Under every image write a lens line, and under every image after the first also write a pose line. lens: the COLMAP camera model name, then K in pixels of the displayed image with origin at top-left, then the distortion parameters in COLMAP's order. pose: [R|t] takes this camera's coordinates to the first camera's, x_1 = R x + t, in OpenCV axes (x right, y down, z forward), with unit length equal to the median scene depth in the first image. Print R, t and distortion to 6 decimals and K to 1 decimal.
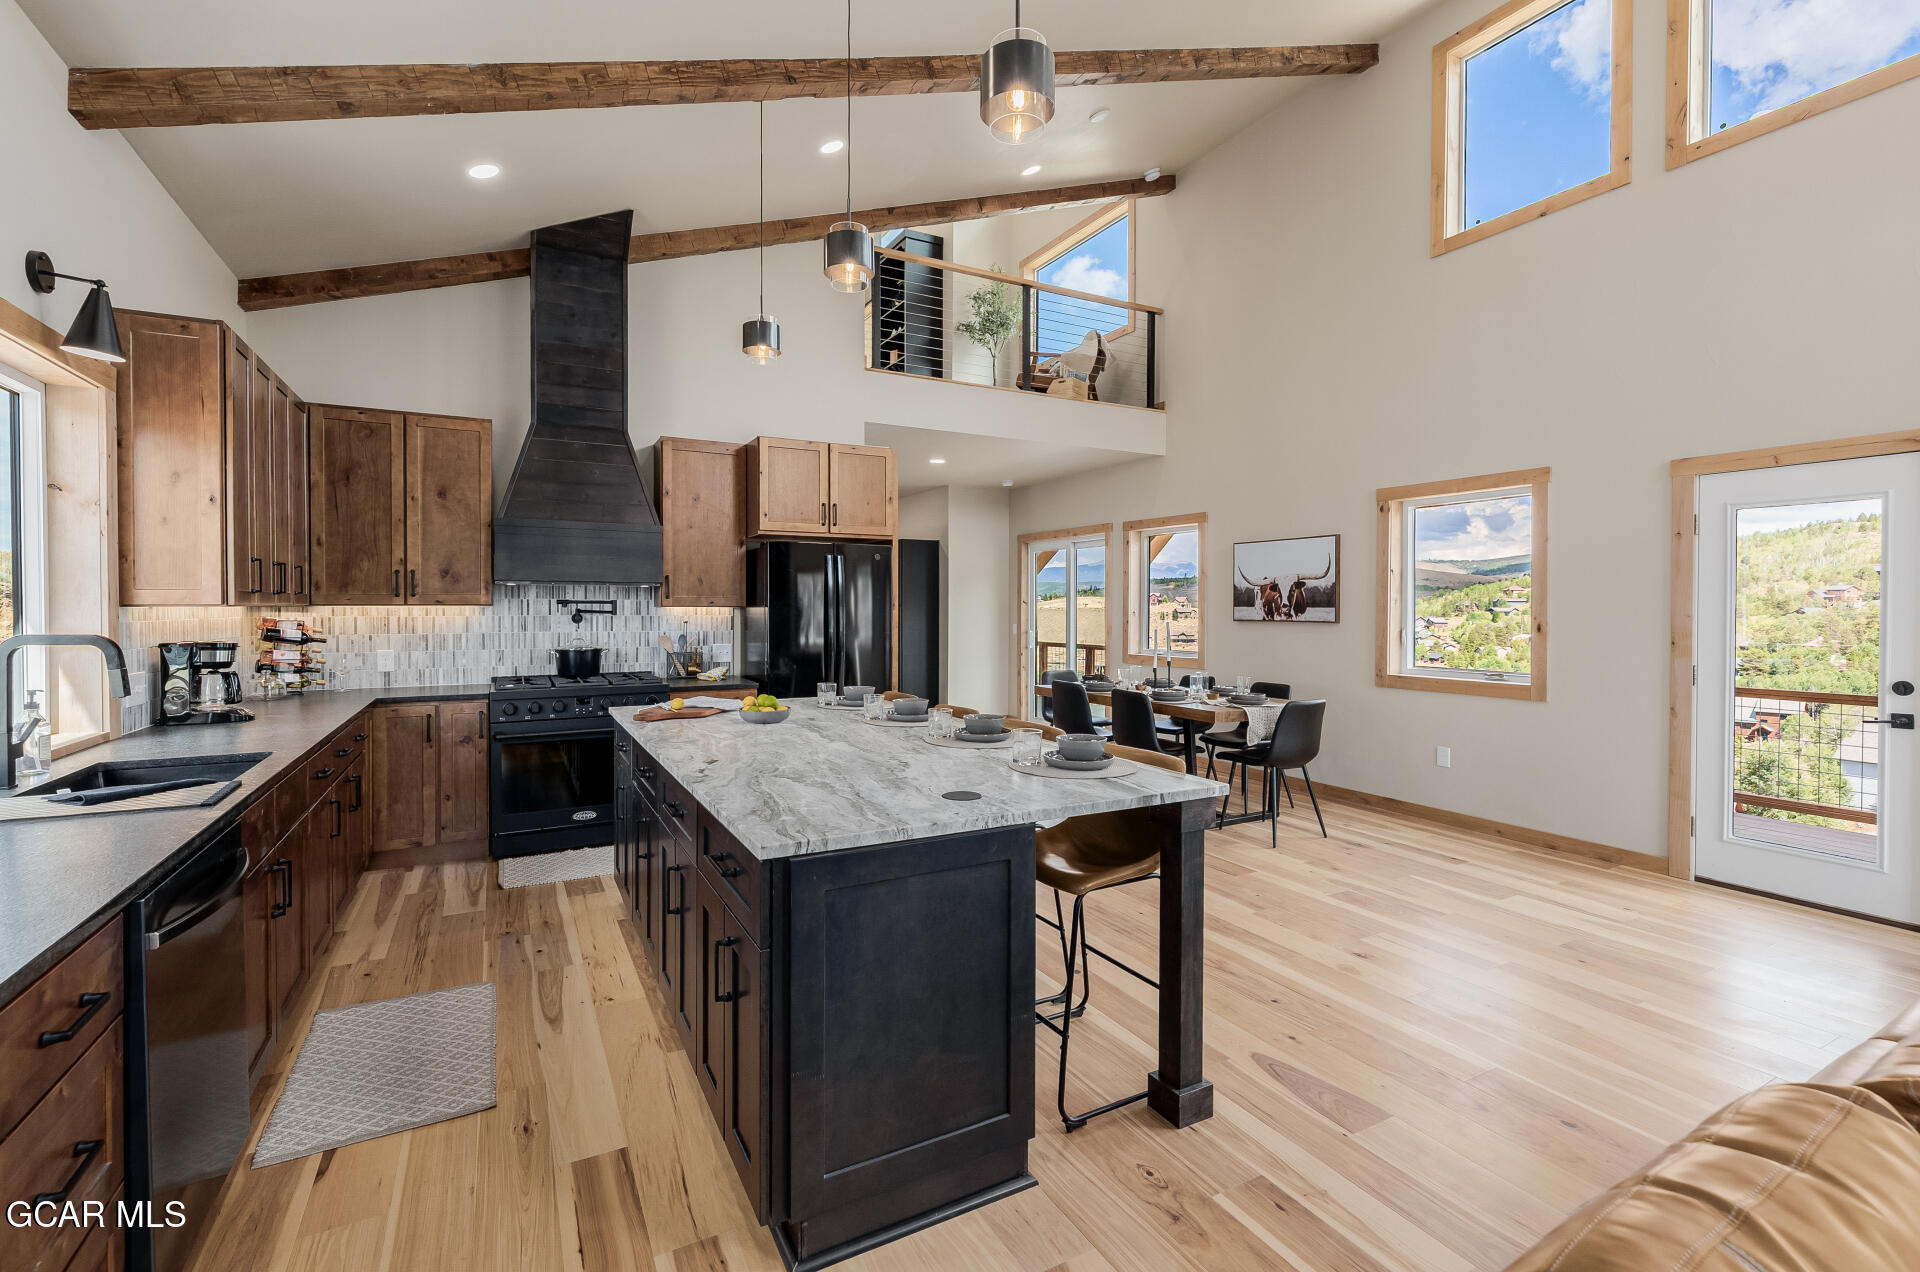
lens RADIAL K [[826.5, 0, 946.7], [0, 826.5, 616.9], [0, 0, 1]] dist [0.000678, 0.000603]
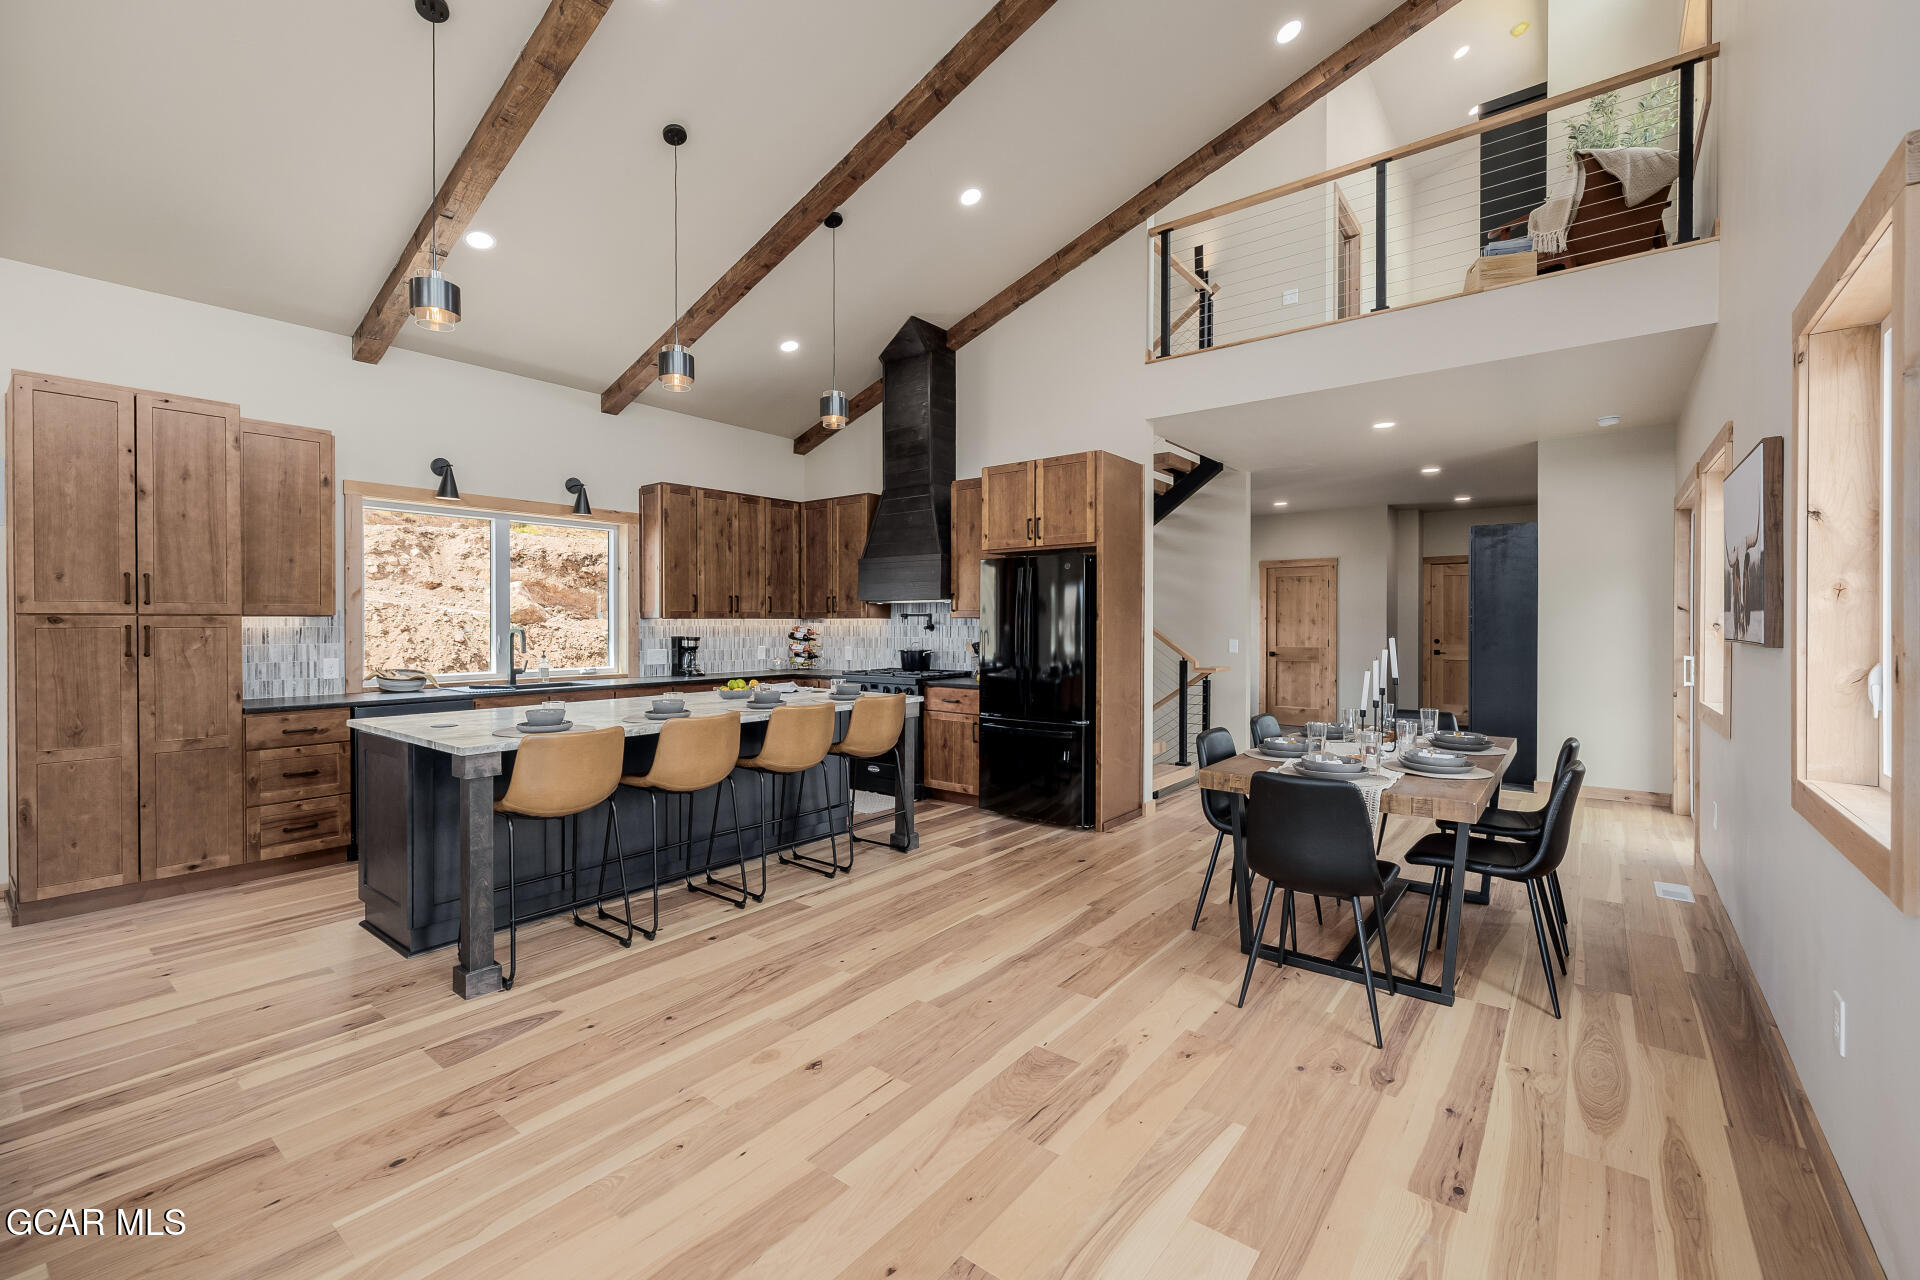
lens RADIAL K [[816.8, 0, 951.7], [0, 816.8, 625.7], [0, 0, 1]] dist [-0.001285, 0.000547]
pose [[0.400452, 0.001100, -0.916317, 0.800191], [-0.009597, 0.999949, -0.002994, 0.002427], [0.916268, 0.009993, 0.400442, 0.521196]]
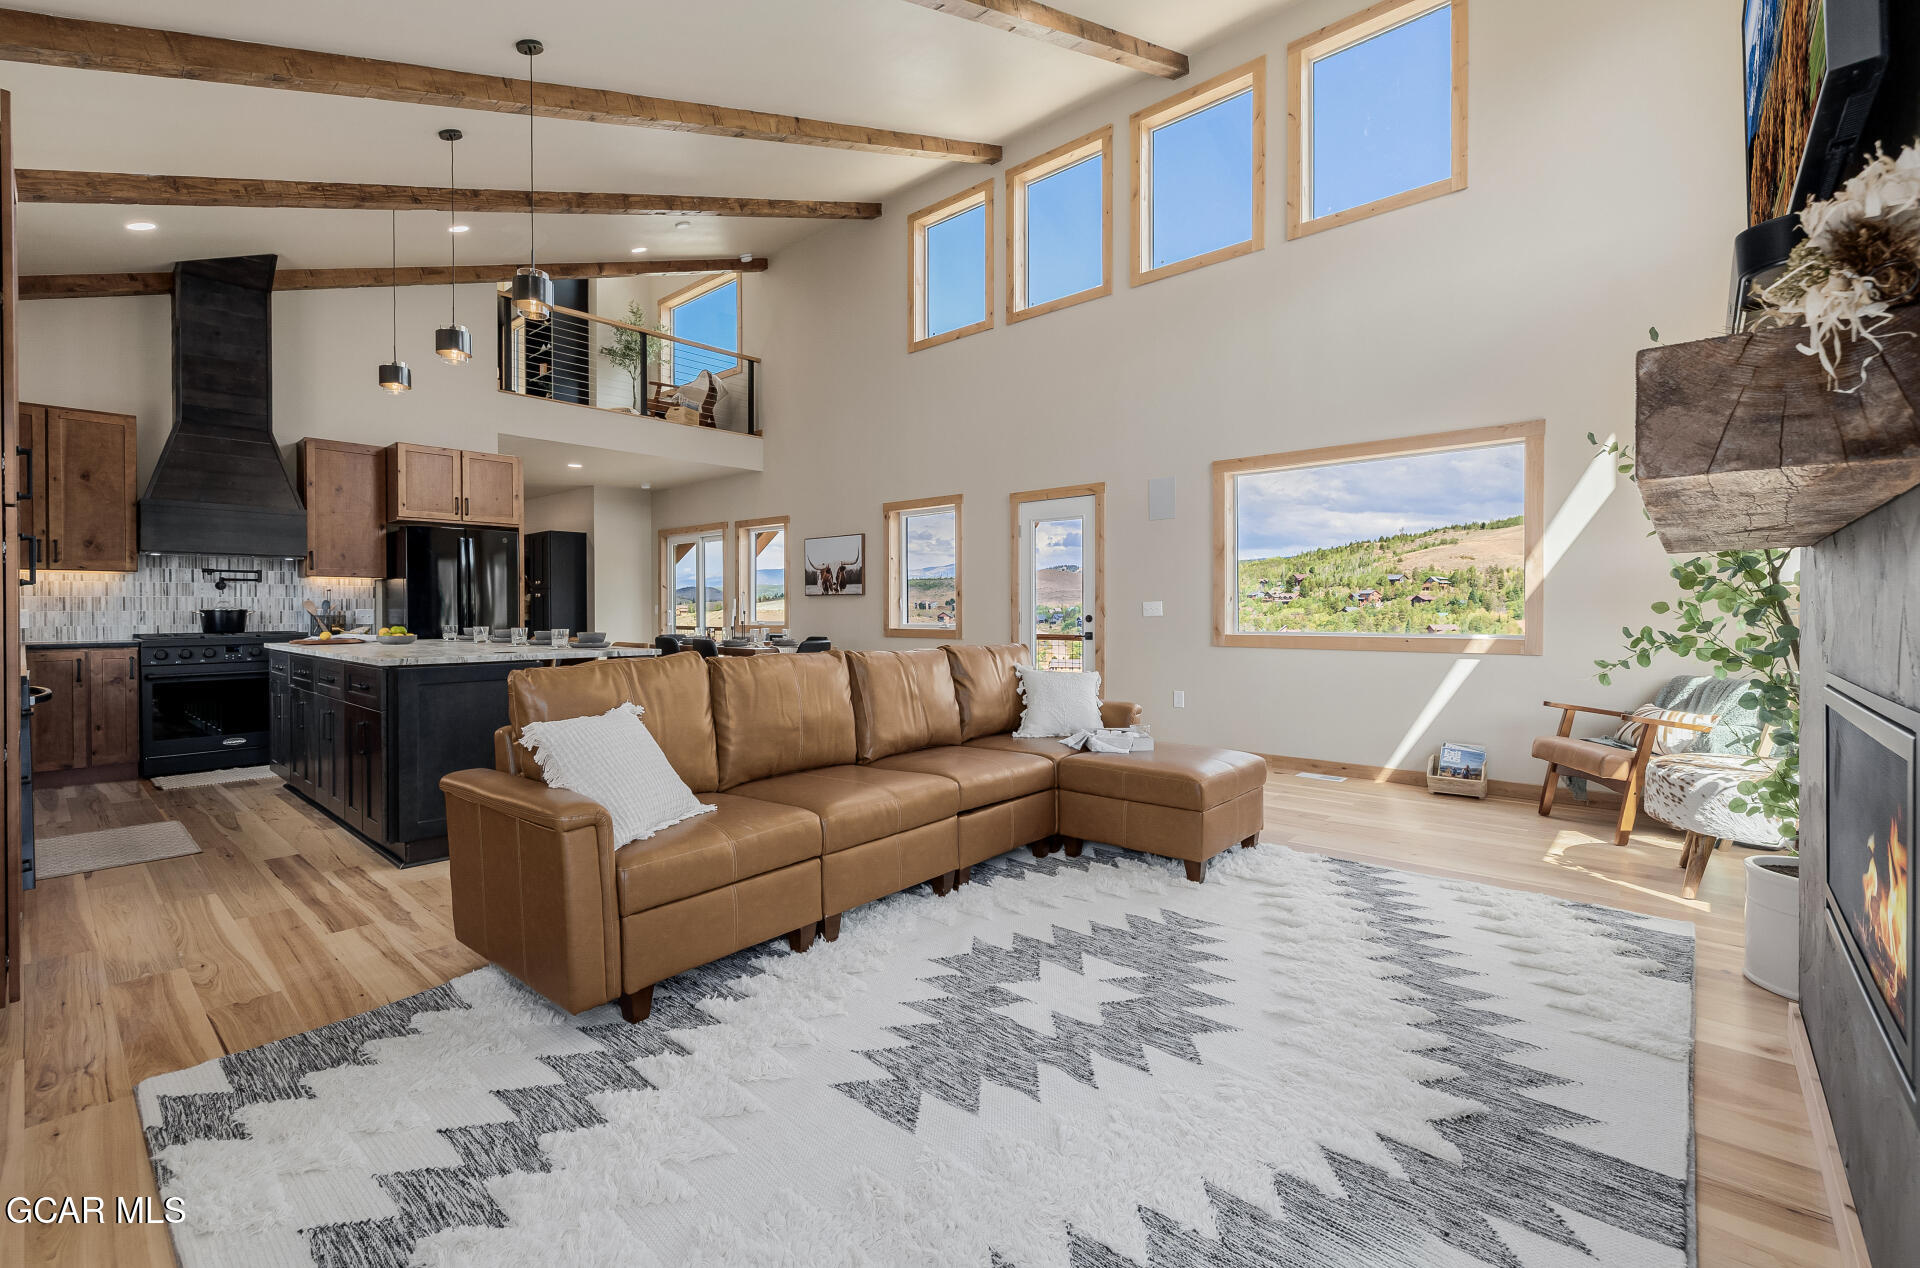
lens RADIAL K [[823.8, 0, 938.3], [0, 823.8, 617.0], [0, 0, 1]] dist [-0.000671, -0.000147]
pose [[0.943171, -0.006544, 0.332244, 0.136620], [0.007356, 0.999972, -0.001184, 0.057725], [-0.332227, 0.003561, 0.943193, -0.473699]]
